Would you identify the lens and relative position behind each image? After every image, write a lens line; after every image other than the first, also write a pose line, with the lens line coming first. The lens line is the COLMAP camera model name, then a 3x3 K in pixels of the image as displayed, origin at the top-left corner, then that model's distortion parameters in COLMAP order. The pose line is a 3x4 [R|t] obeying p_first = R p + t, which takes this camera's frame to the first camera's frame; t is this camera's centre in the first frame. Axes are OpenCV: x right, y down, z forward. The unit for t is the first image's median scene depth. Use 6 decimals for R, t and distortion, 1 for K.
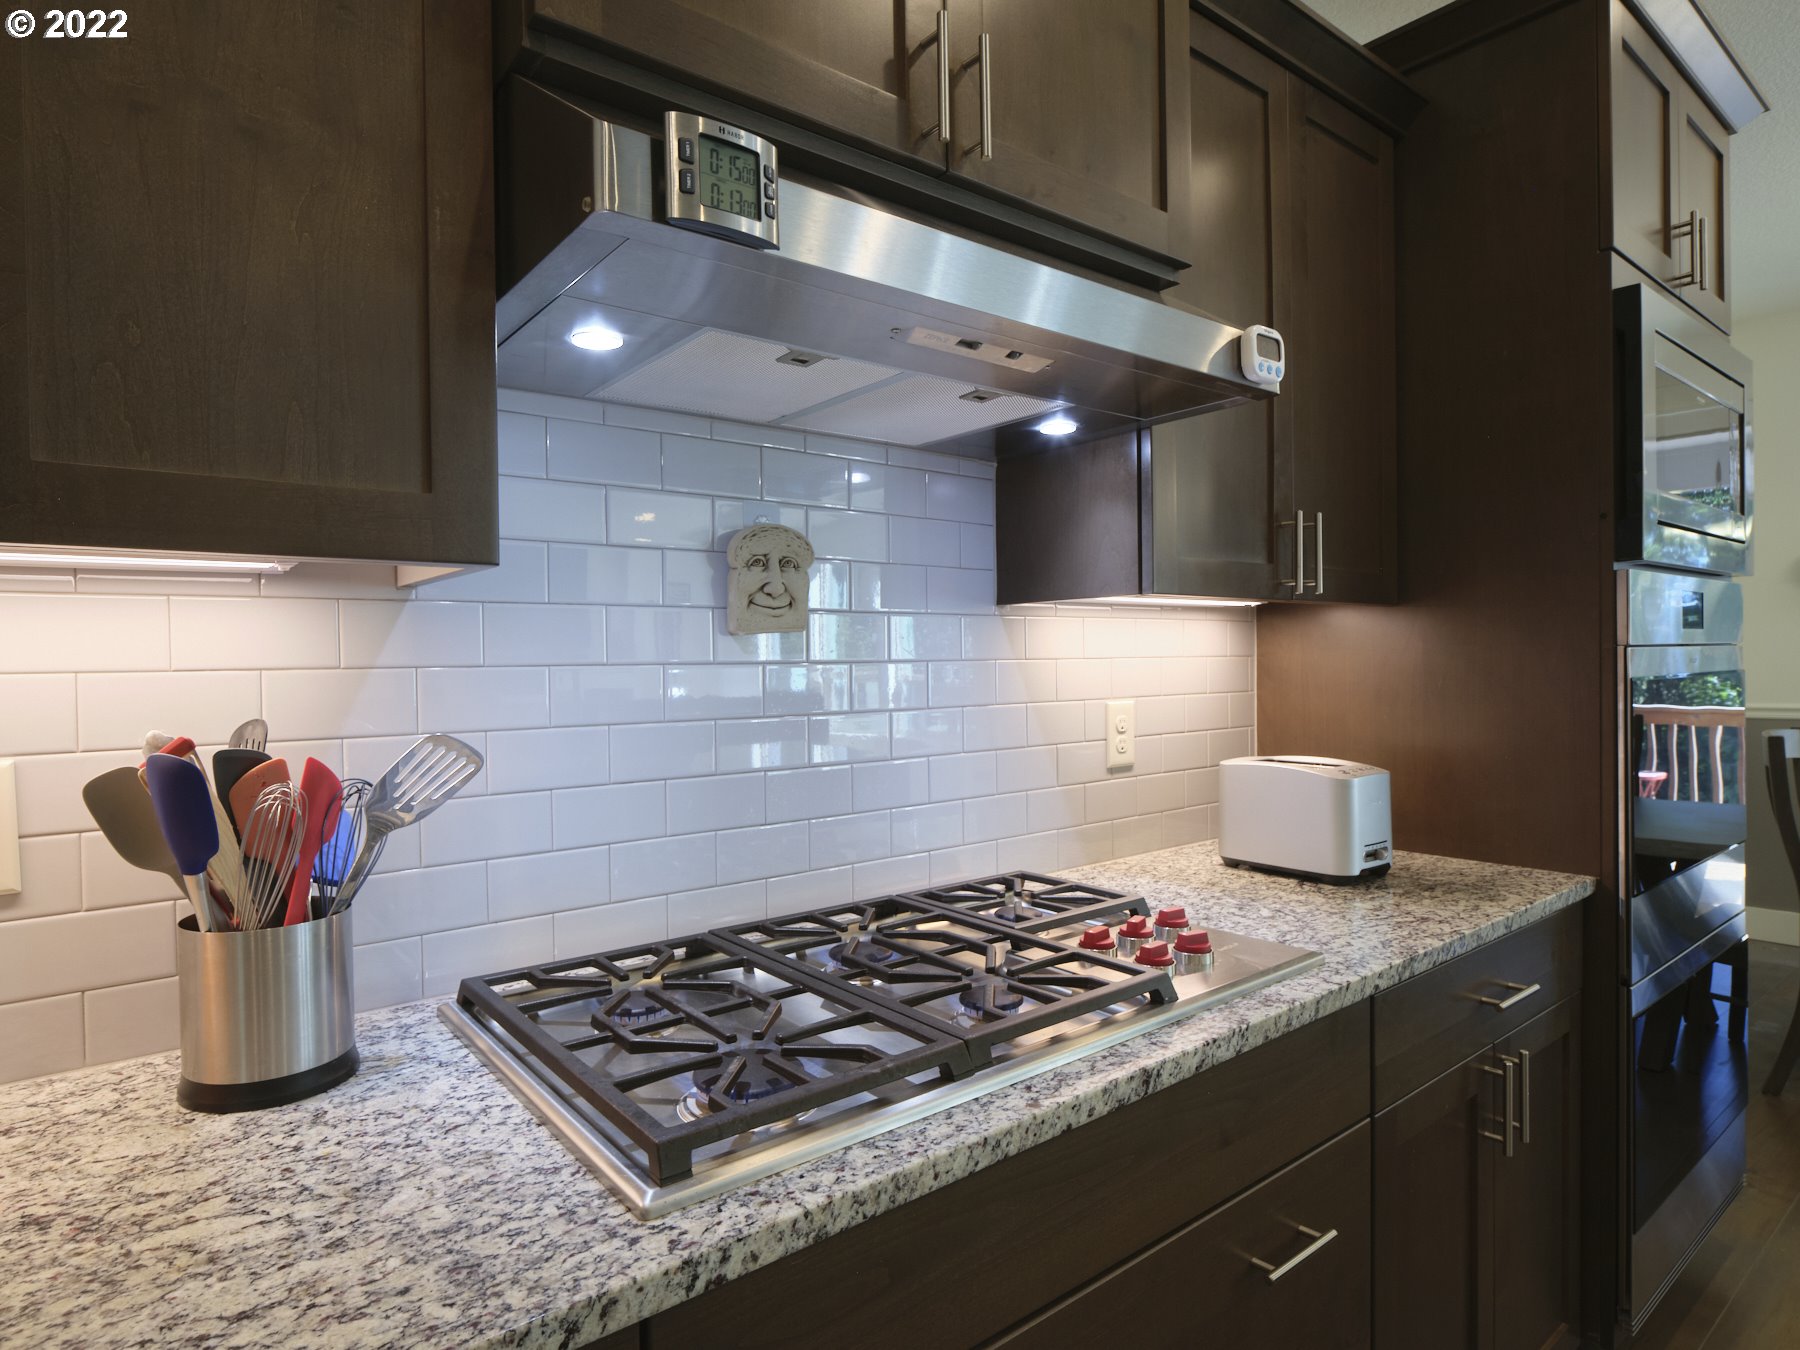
lens RADIAL K [[999.7, 0, 888.8], [0, 999.7, 632.2], [0, 0, 1]] dist [-0.006838, -0.000855]
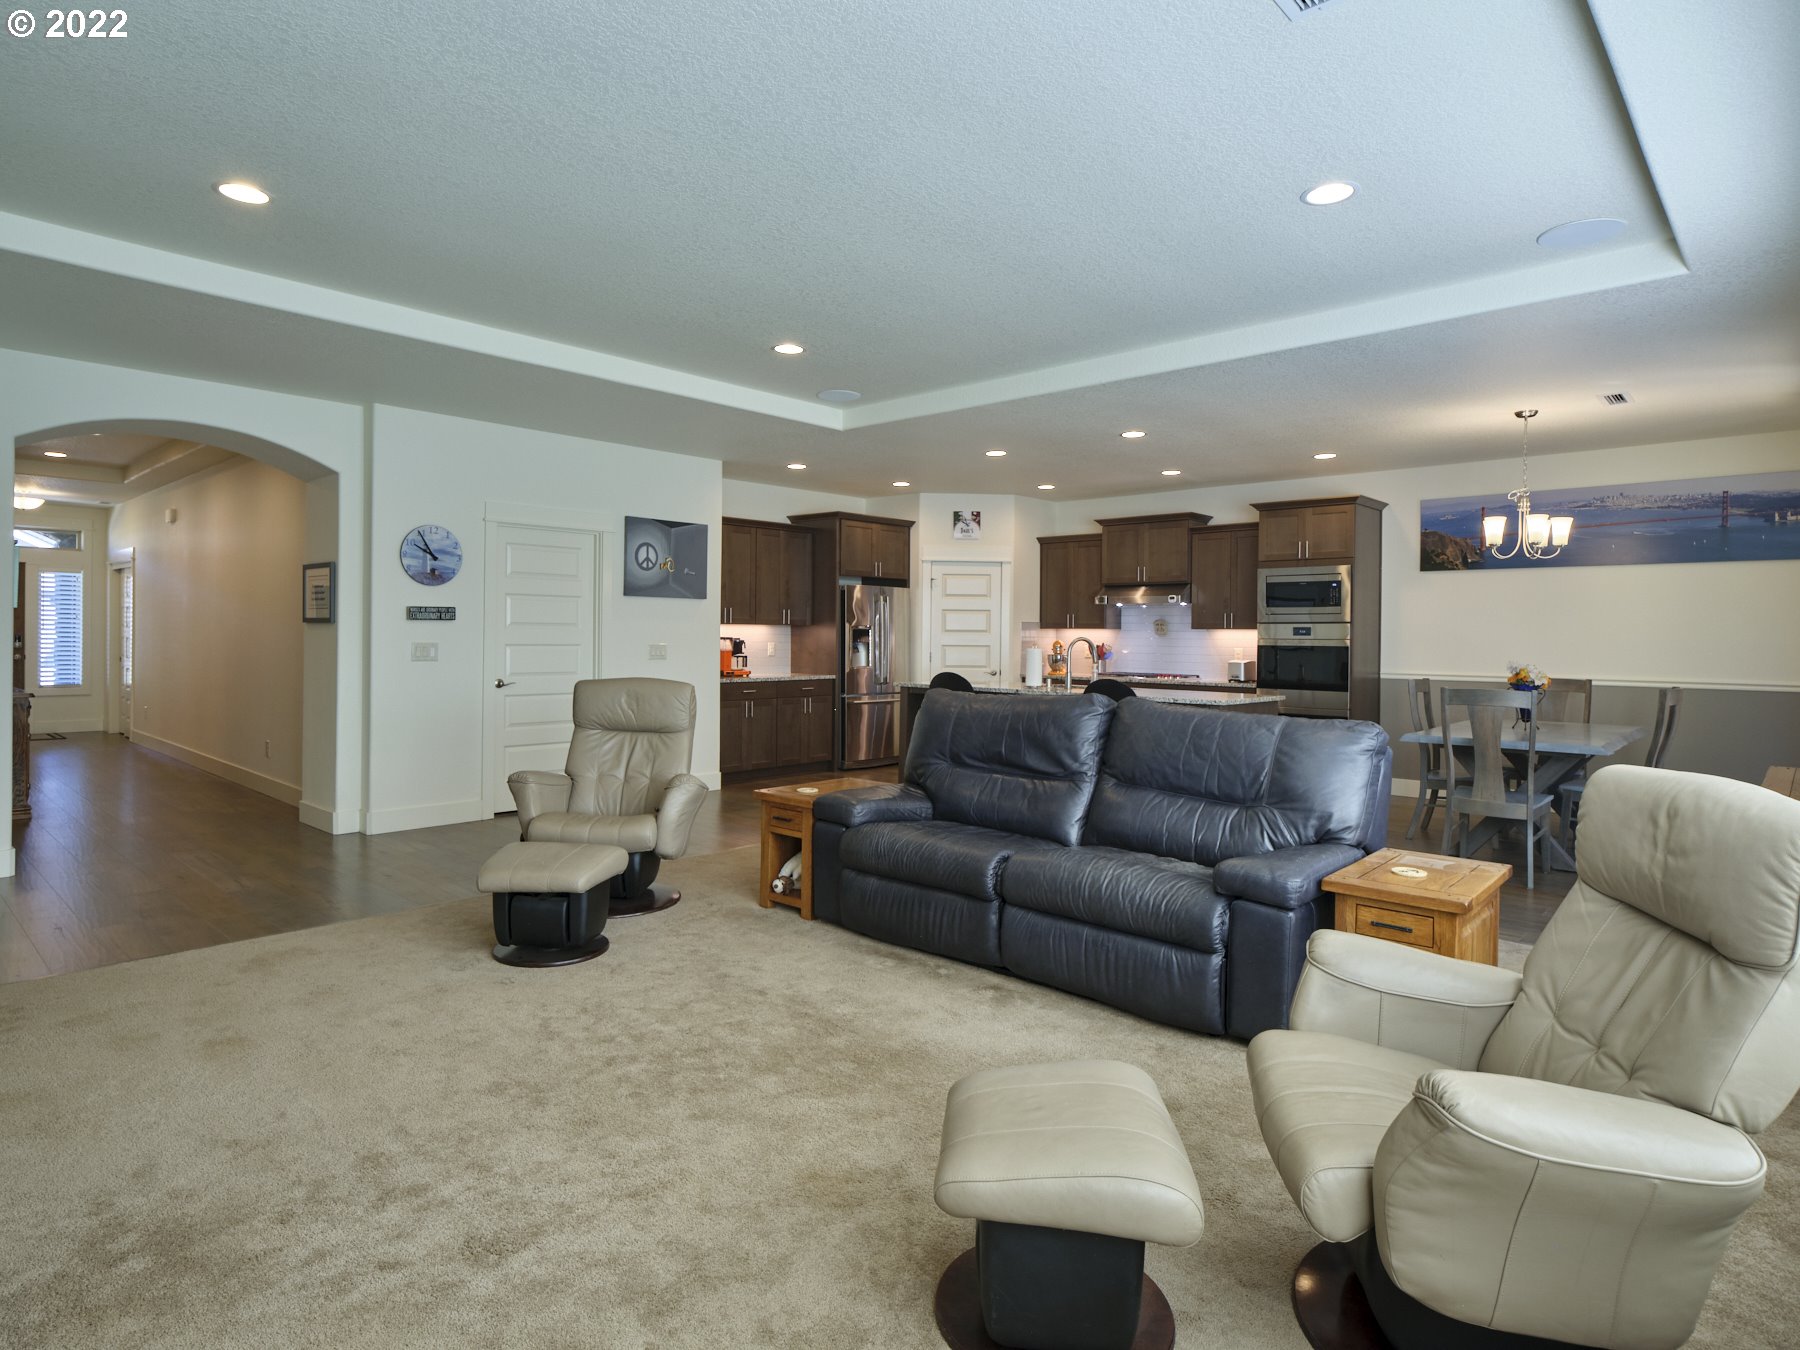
lens RADIAL K [[999.7, 0, 888.8], [0, 999.7, 632.2], [0, 0, 1]] dist [-0.006838, -0.000855]
pose [[0.150389, 0.015069, -0.988512, 6.785430], [0.015182, 0.999731, 0.017549, -0.174470], [0.988510, -0.017647, 0.150120, -2.018408]]
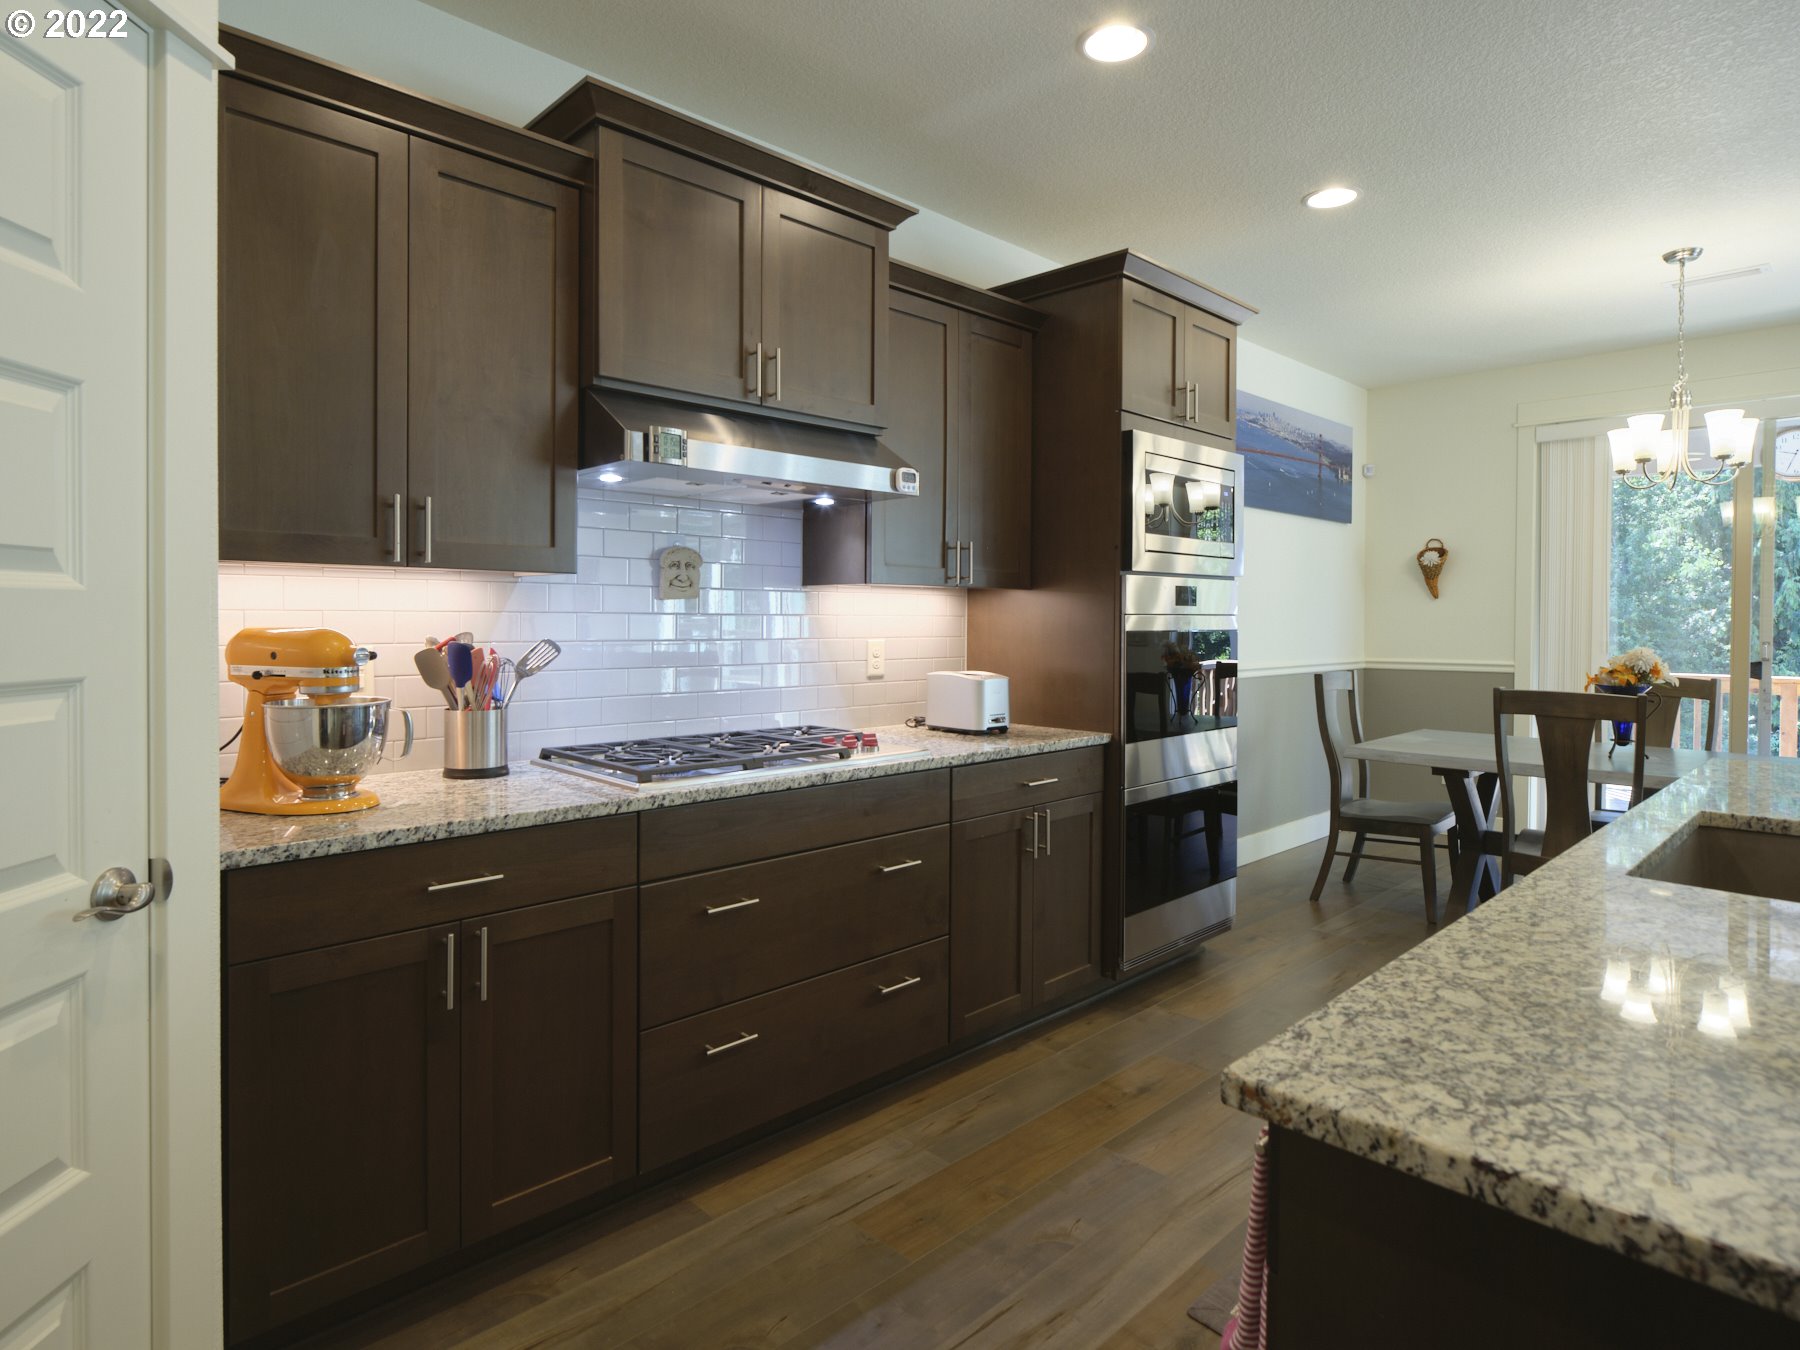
lens RADIAL K [[999.7, 0, 888.8], [0, 999.7, 632.2], [0, 0, 1]] dist [-0.006838, -0.000855]
pose [[0.995476, 0.021662, 0.092515, 0.122355], [-0.025665, 0.998775, 0.042296, -0.029758], [-0.091486, -0.044479, 0.994813, -1.111054]]
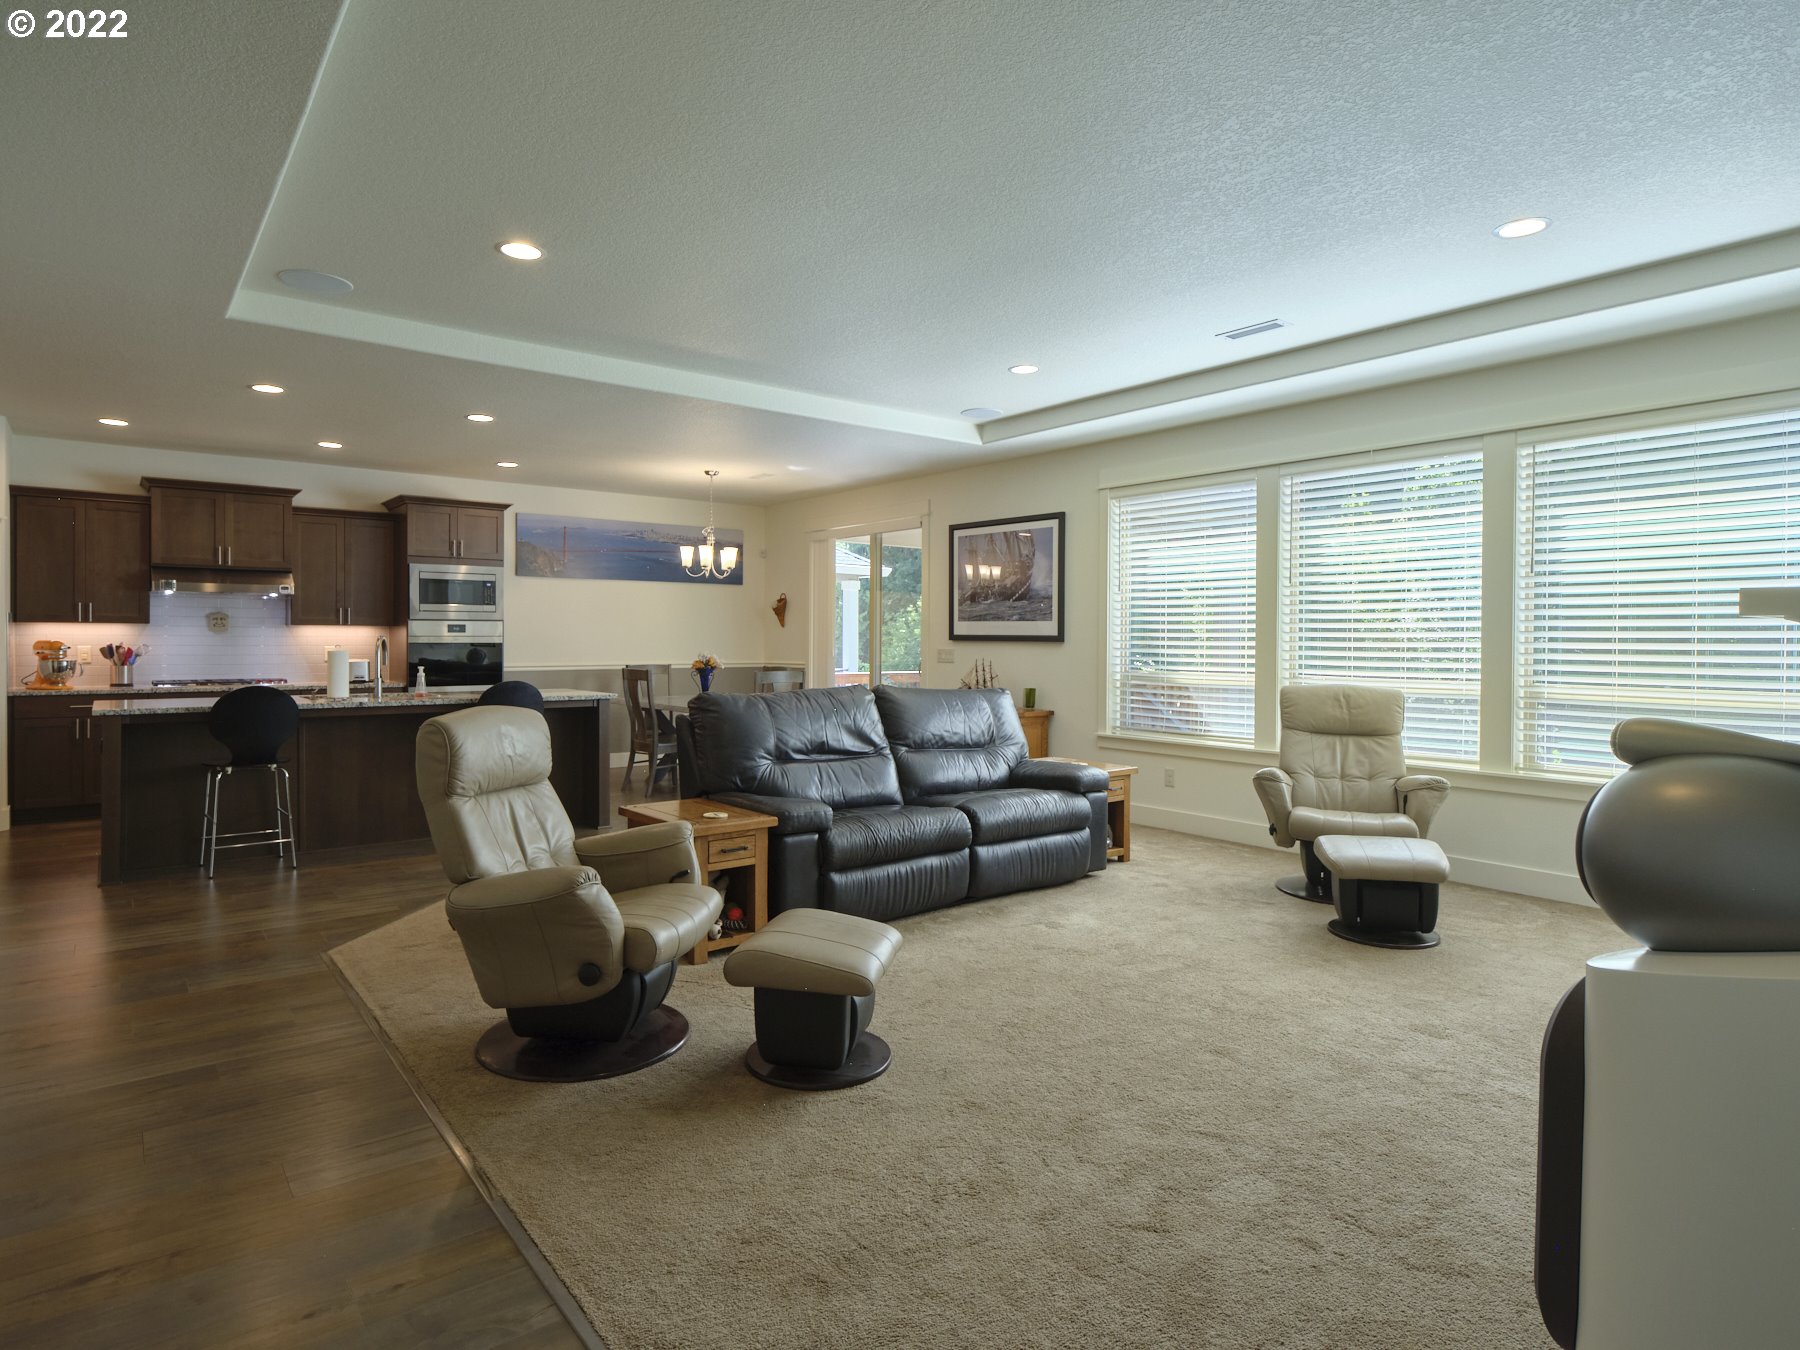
lens RADIAL K [[999.7, 0, 888.8], [0, 999.7, 632.2], [0, 0, 1]] dist [-0.006838, -0.000855]
pose [[0.999755, 0.021954, -0.002824, 3.850657], [-0.021883, 0.999495, 0.023031, -0.214433], [0.003328, -0.022963, 0.999731, -4.834427]]
